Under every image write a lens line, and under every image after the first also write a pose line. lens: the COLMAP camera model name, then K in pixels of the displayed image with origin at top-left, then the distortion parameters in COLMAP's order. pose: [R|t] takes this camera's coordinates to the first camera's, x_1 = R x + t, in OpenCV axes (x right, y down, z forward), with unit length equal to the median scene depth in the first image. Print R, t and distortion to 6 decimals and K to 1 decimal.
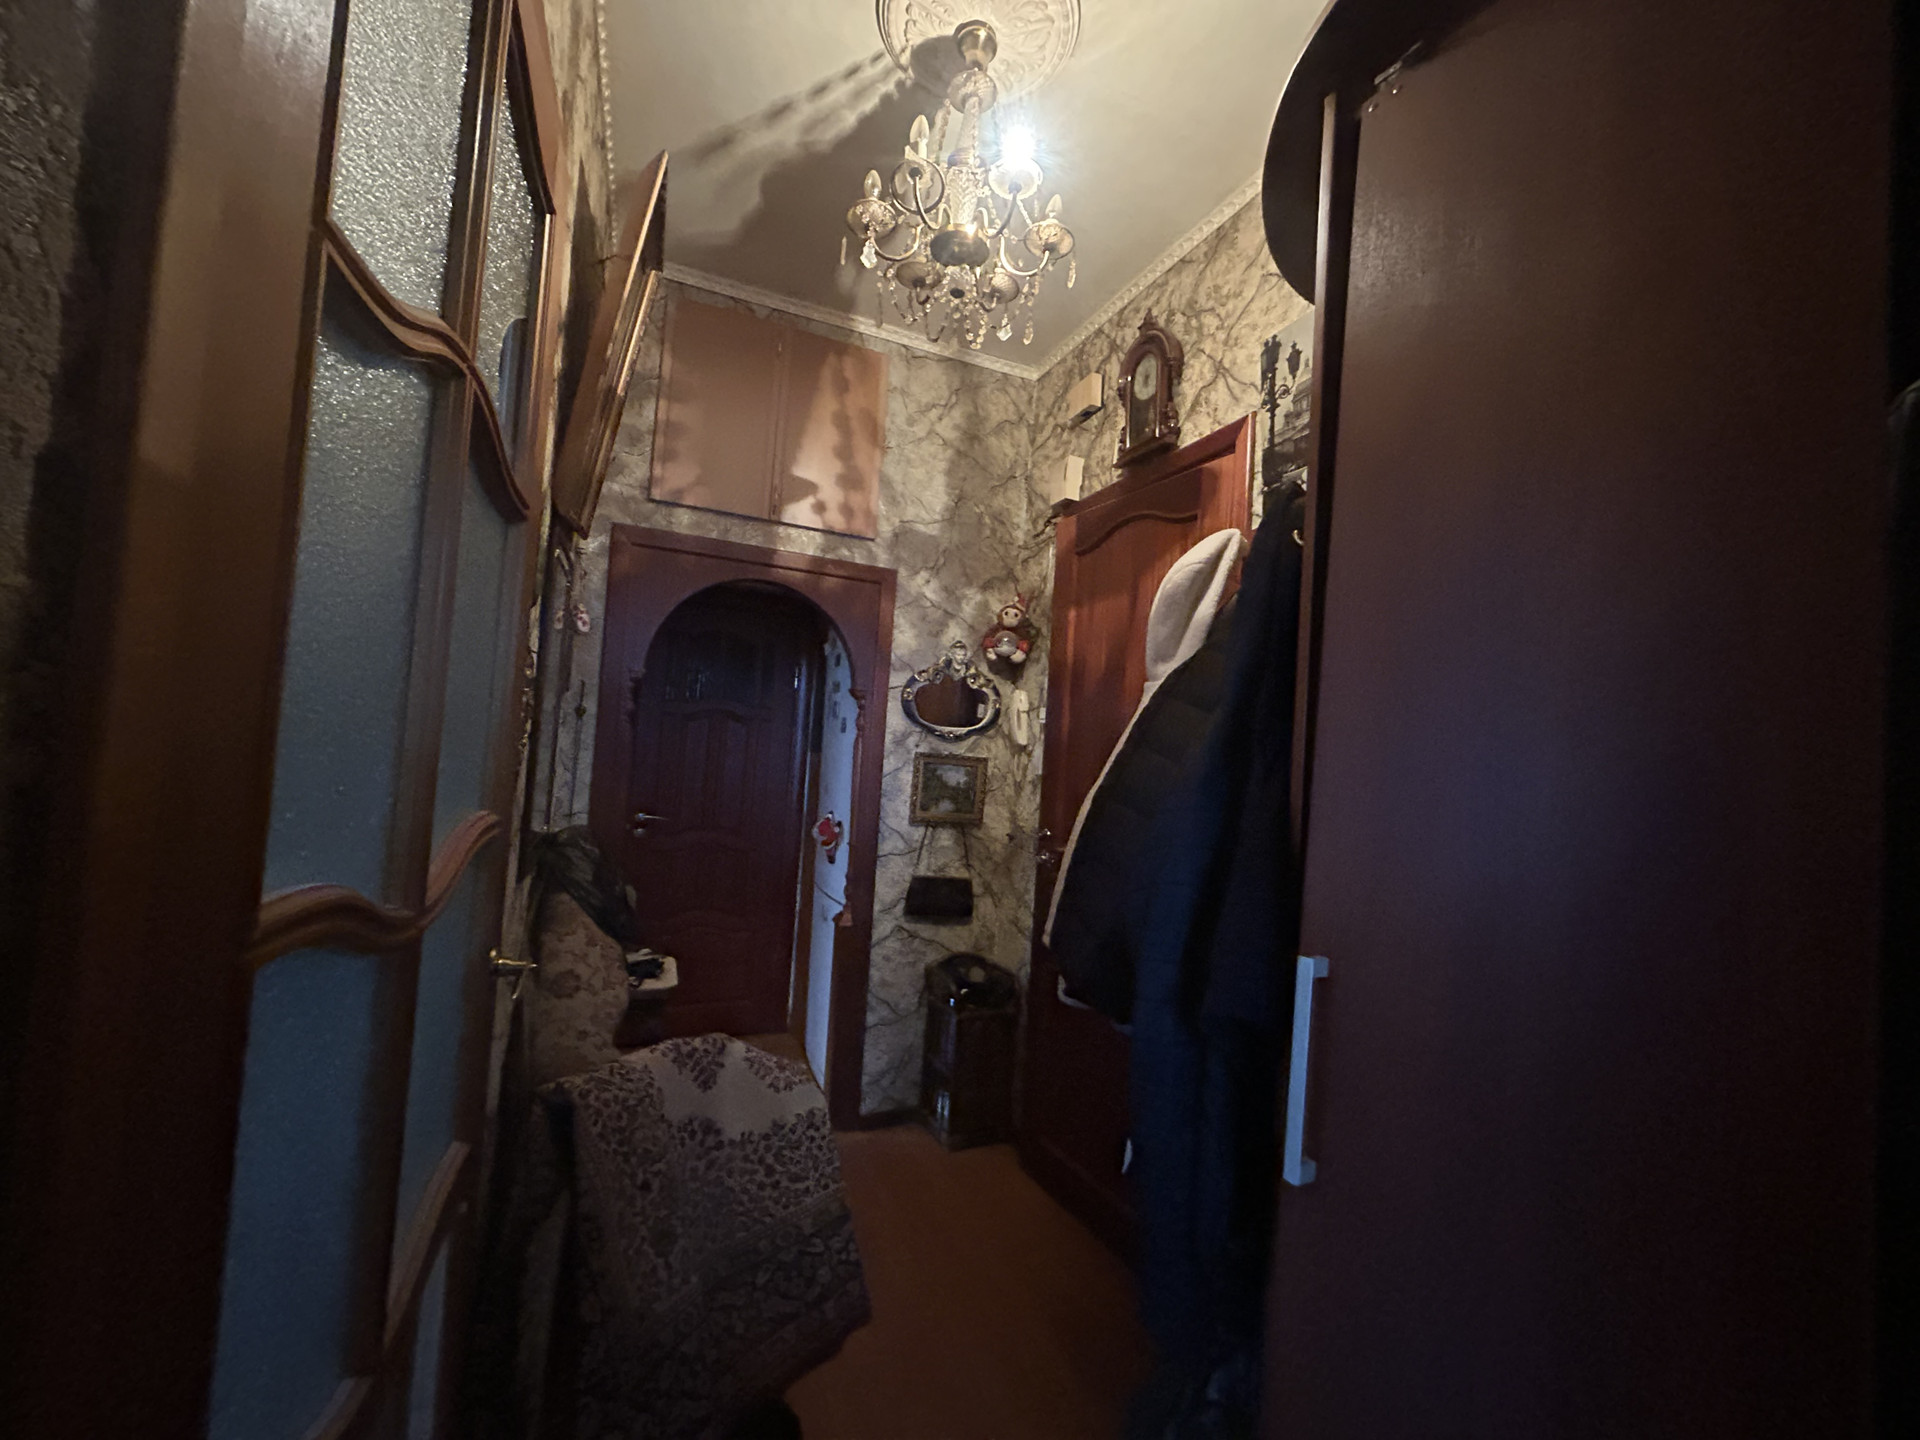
lens RADIAL K [[779.7, 0, 952.1], [0, 779.7, 721.3], [0, 0, 1]] dist [-0.004229, 0.001289]
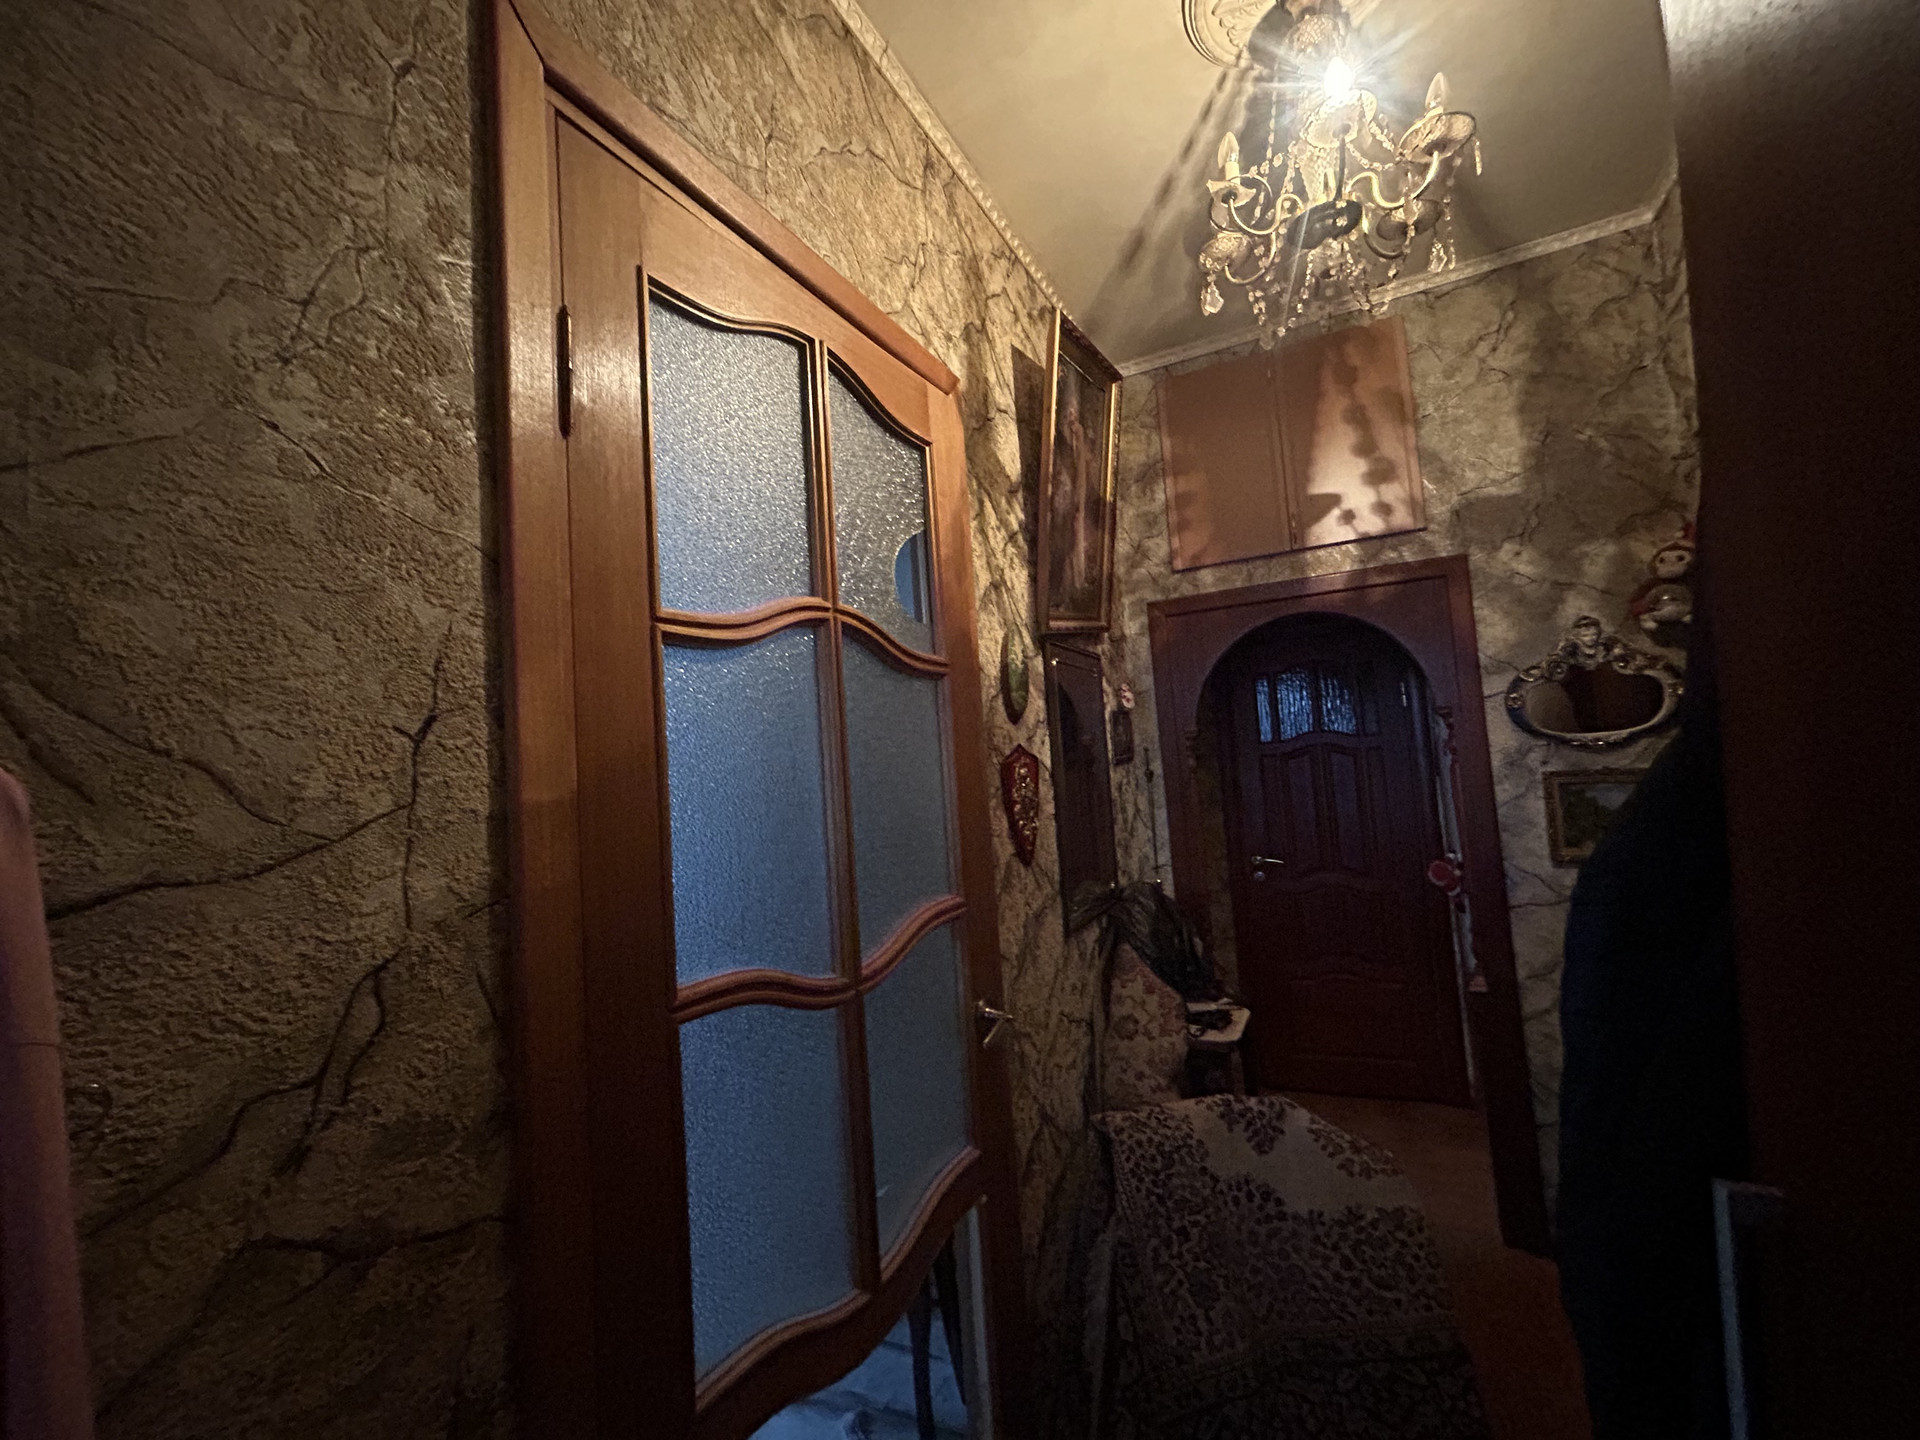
lens RADIAL K [[779.7, 0, 956.3], [0, 779.7, 720.2], [0, 0, 1]] dist [-0.004229, 0.001289]
pose [[0.631822, -0.163083, -0.757763, 0.254819], [0.141651, 0.985446, -0.093976, -0.029923], [0.762060, -0.047962, 0.645727, 0.082053]]
